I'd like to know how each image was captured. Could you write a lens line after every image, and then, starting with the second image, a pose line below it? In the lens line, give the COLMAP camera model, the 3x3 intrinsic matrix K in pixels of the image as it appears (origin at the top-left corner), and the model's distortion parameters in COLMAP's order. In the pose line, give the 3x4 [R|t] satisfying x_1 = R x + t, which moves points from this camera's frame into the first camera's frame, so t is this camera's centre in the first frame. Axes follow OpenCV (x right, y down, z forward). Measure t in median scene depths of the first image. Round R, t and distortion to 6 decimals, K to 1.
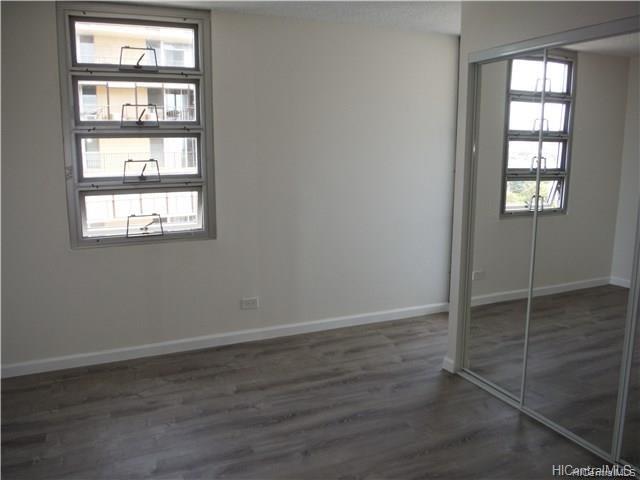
lens RADIAL K [[551.2, 0, 320.0], [0, 551.2, 240.0], [0, 0, 1]] dist [-0.064309, 0.015252]
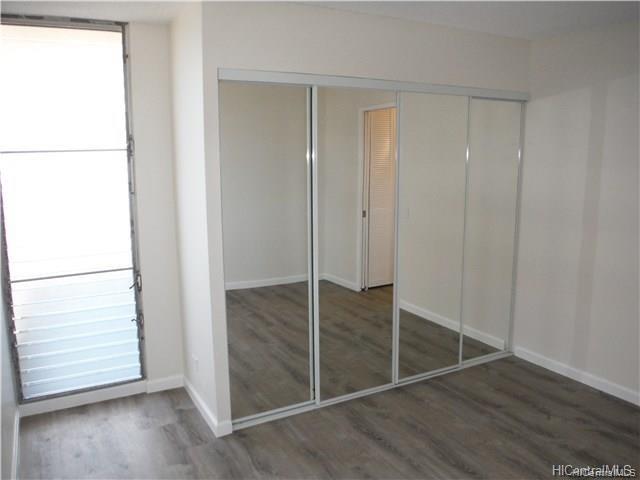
lens RADIAL K [[551.2, 0, 320.0], [0, 551.2, 240.0], [0, 0, 1]] dist [-0.064309, 0.015252]
pose [[-0.097582, -0.158250, 0.982565, -0.656950], [0.179723, 0.968244, 0.173792, -0.204351], [-0.978865, 0.193549, -0.066042, 0.988626]]
